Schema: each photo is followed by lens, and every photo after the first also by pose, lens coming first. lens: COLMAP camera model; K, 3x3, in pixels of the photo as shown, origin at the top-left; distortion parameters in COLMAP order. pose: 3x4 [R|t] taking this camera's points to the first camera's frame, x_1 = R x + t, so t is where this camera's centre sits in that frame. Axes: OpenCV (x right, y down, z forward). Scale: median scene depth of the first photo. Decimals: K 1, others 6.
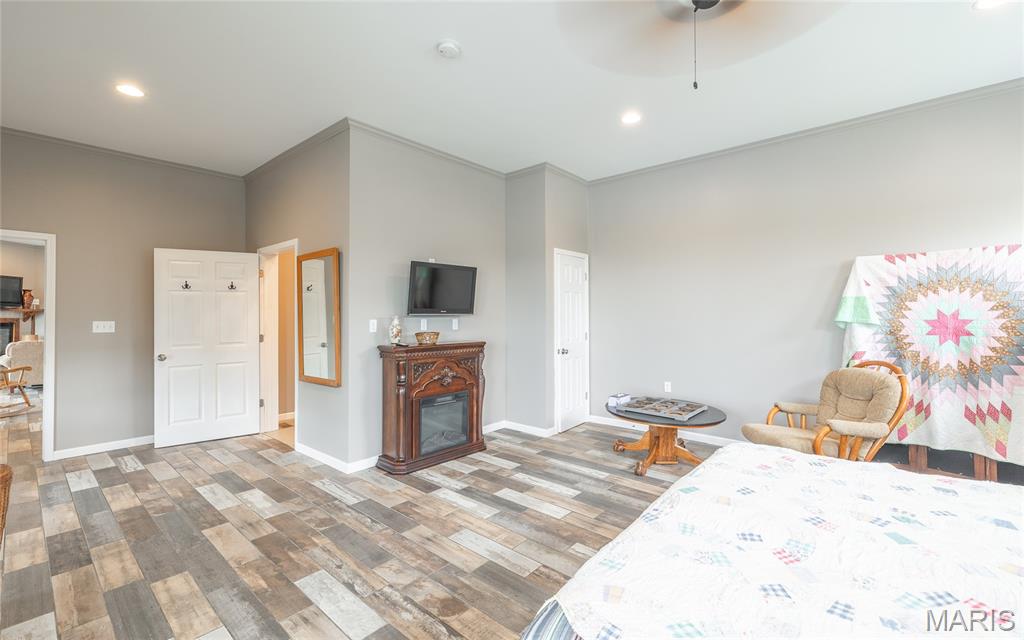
lens RADIAL K [[429.3, 0, 514.1], [0, 429.3, 315.0], [0, 0, 1]] dist [0.006163, 0.000036]
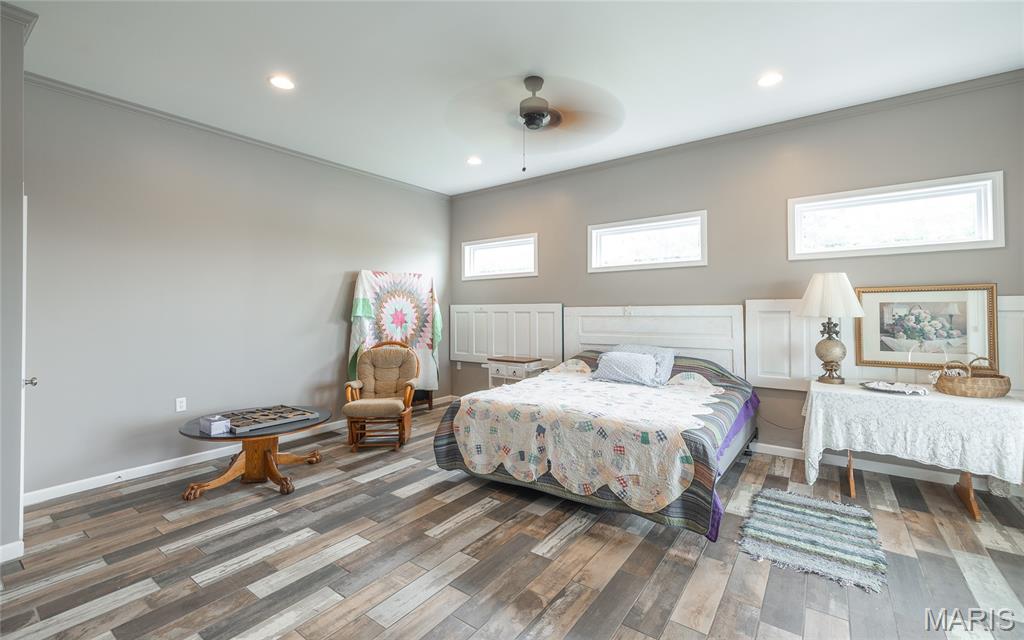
lens RADIAL K [[429.3, 0, 515.9], [0, 429.3, 310.6], [0, 0, 1]] dist [0.006163, 0.000036]
pose [[-0.083540, 0.002532, 0.996501, -0.672319], [0.005452, 0.999983, -0.002084, 0.003774], [-0.996490, 0.005258, -0.083552, 0.654011]]
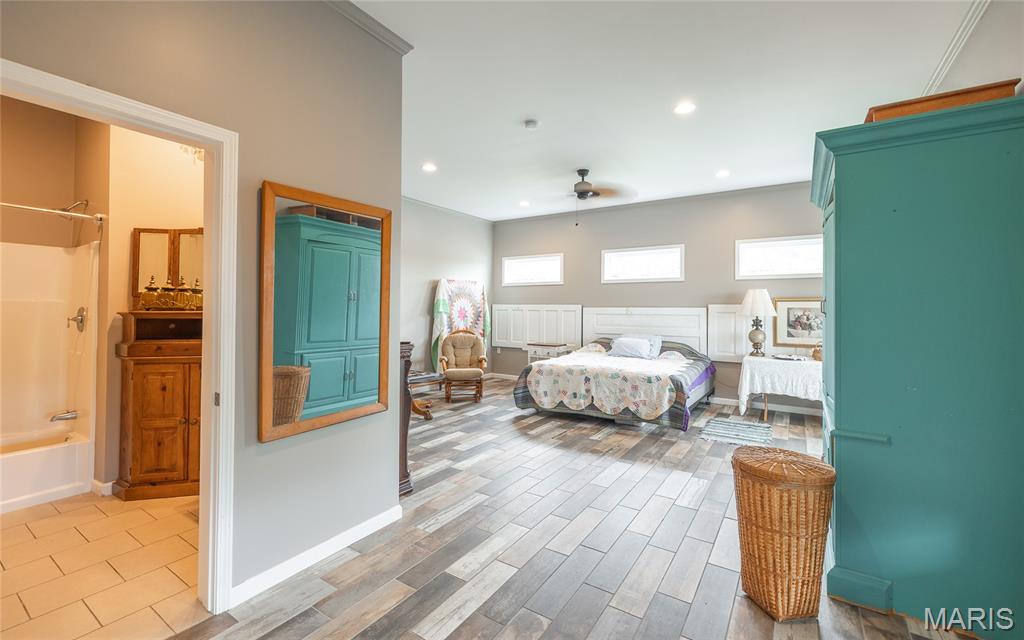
lens RADIAL K [[429.3, 0, 513.6], [0, 429.3, 312.1], [0, 0, 1]] dist [0.006163, 0.000036]
pose [[-0.126718, -0.005820, 0.991922, -1.249703], [-0.007842, 0.999957, 0.004865, 0.004958], [-0.991908, -0.007162, -0.126758, 0.974073]]
